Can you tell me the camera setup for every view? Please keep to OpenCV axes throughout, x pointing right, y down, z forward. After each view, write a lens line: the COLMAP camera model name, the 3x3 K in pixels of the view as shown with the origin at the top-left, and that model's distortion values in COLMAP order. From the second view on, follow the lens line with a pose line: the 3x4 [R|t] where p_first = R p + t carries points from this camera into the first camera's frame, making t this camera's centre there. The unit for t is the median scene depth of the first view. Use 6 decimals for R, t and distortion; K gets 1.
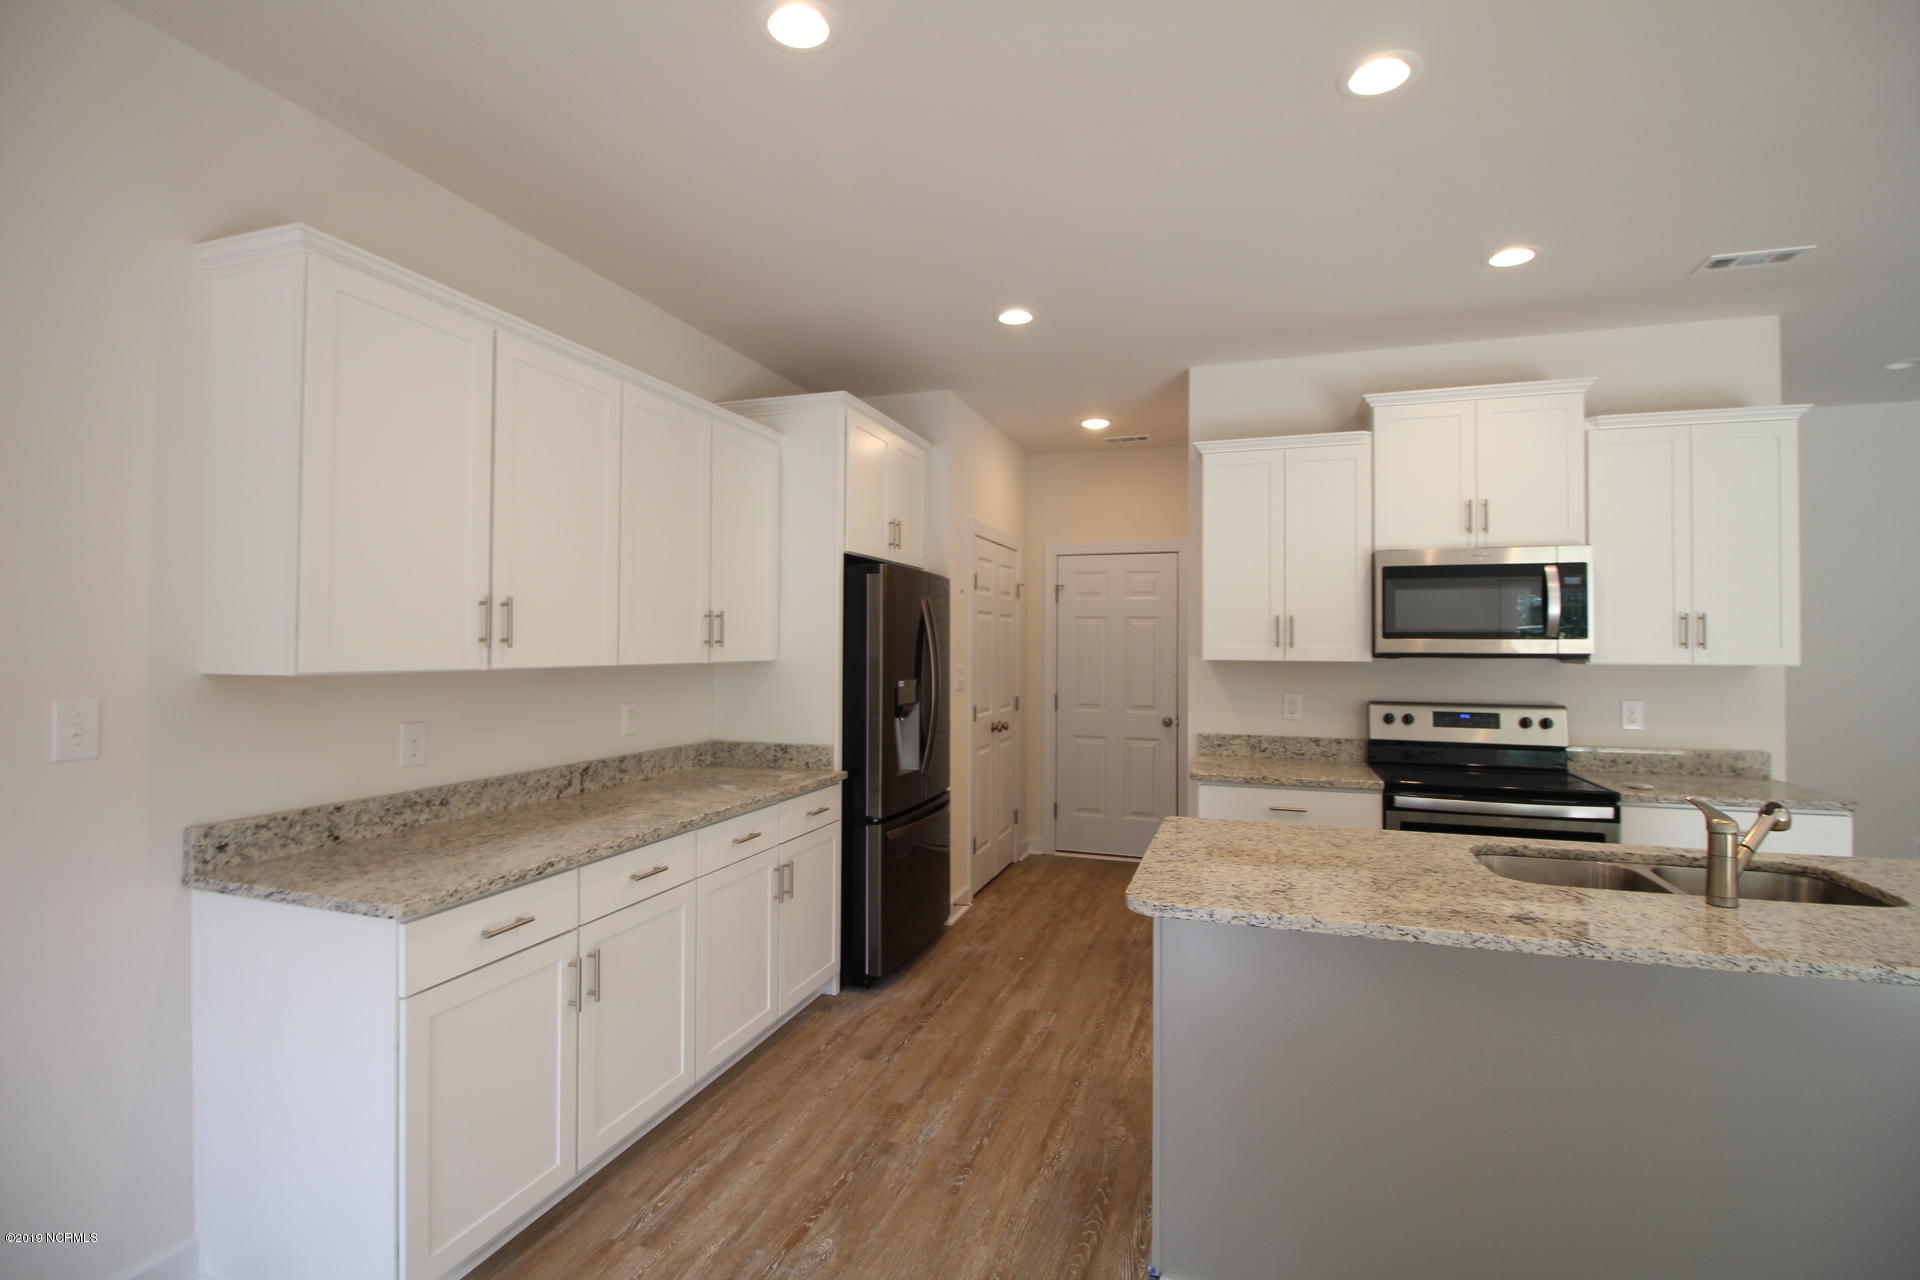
lens RADIAL K [[916.1, 0, 968.1], [0, 916.1, 634.2], [0, 0, 1]] dist [-0.000698, -0.001248]
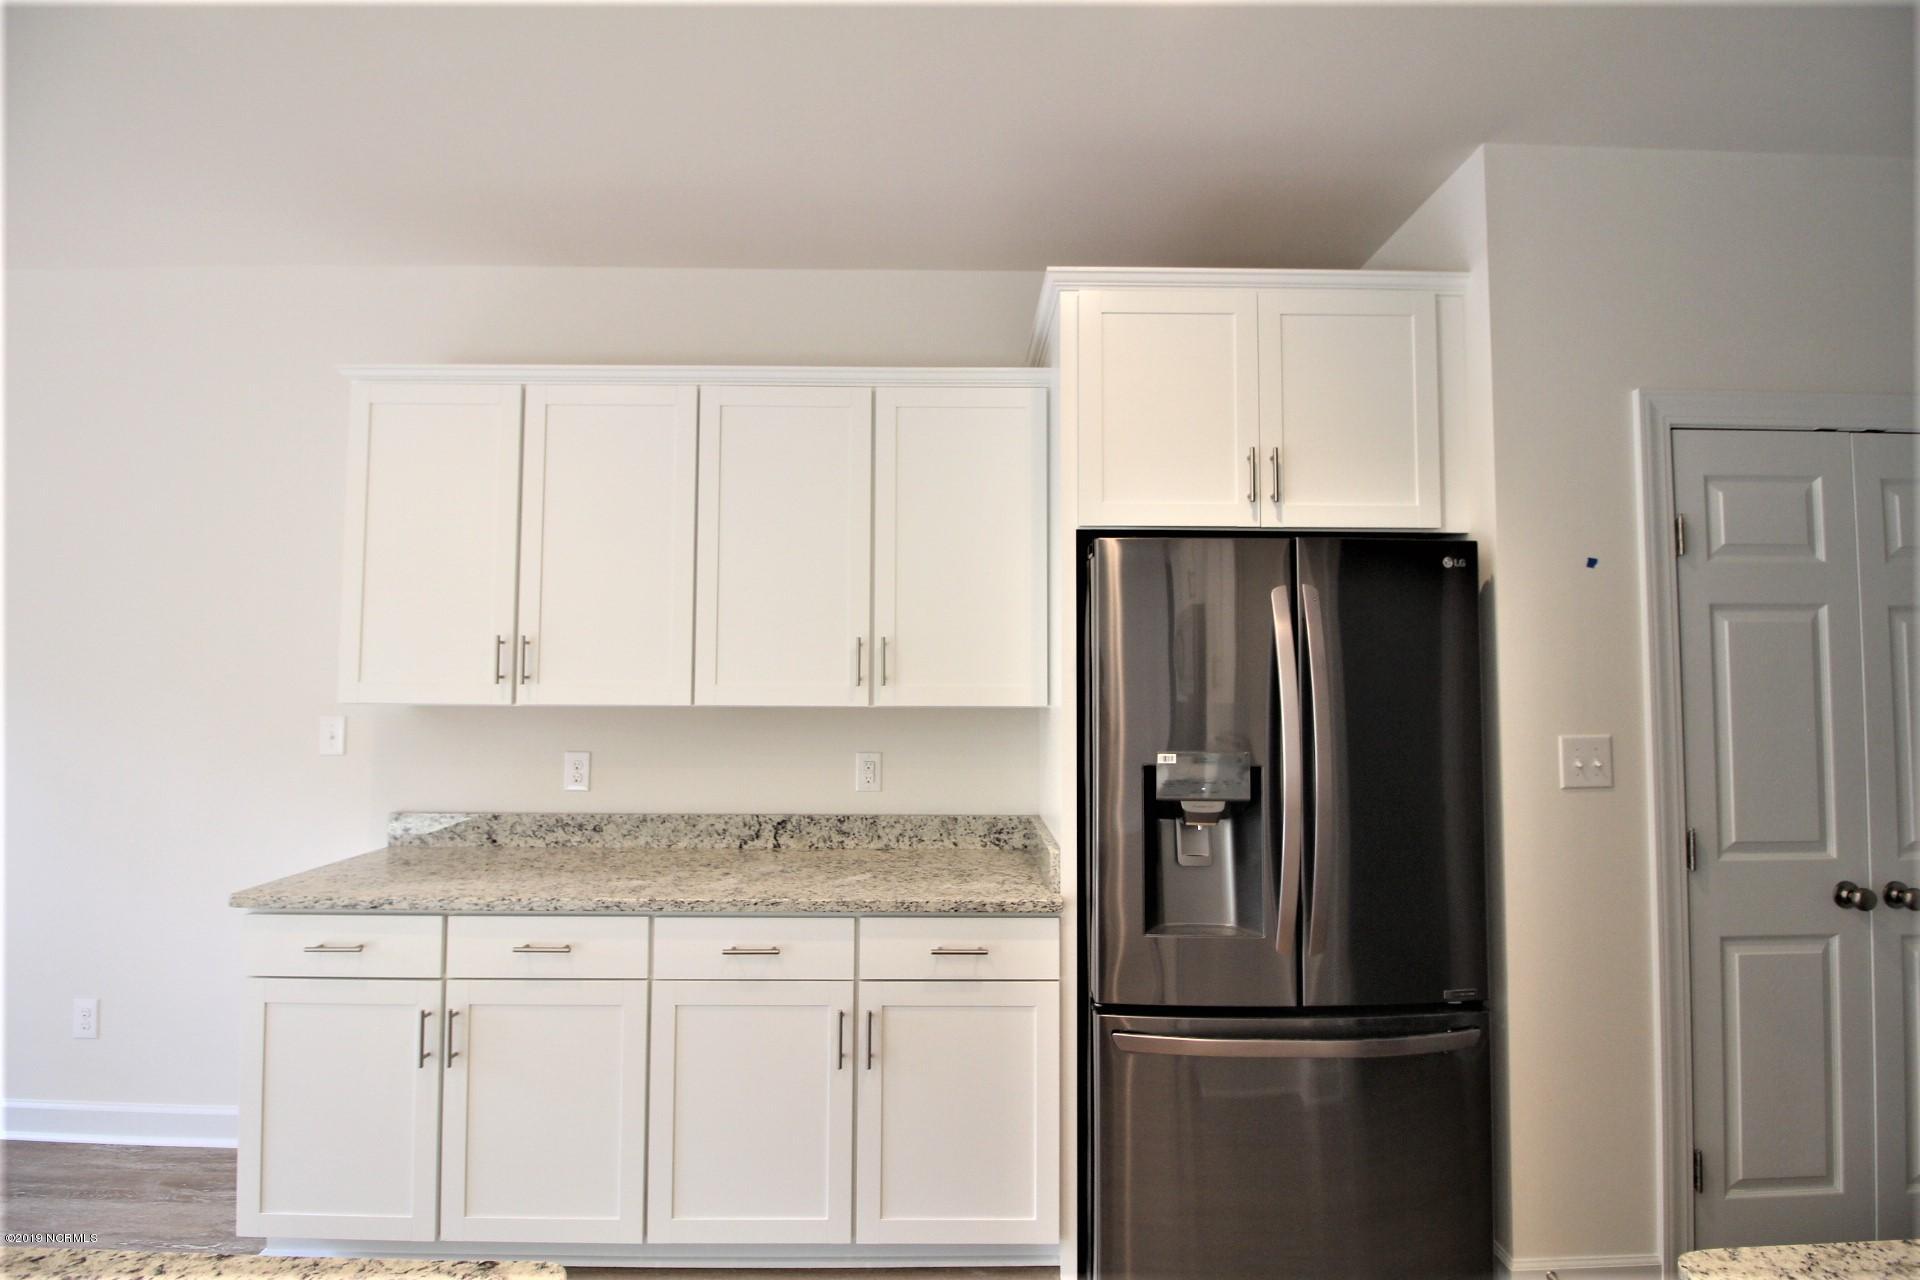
lens RADIAL K [[916.1, 0, 962.2], [0, 916.1, 637.6], [0, 0, 1]] dist [-0.000698, -0.001248]
pose [[0.302396, -0.040866, -0.952306, 0.568537], [0.009392, 0.999160, -0.039894, 0.007246], [0.953136, 0.003120, 0.302526, 1.058066]]
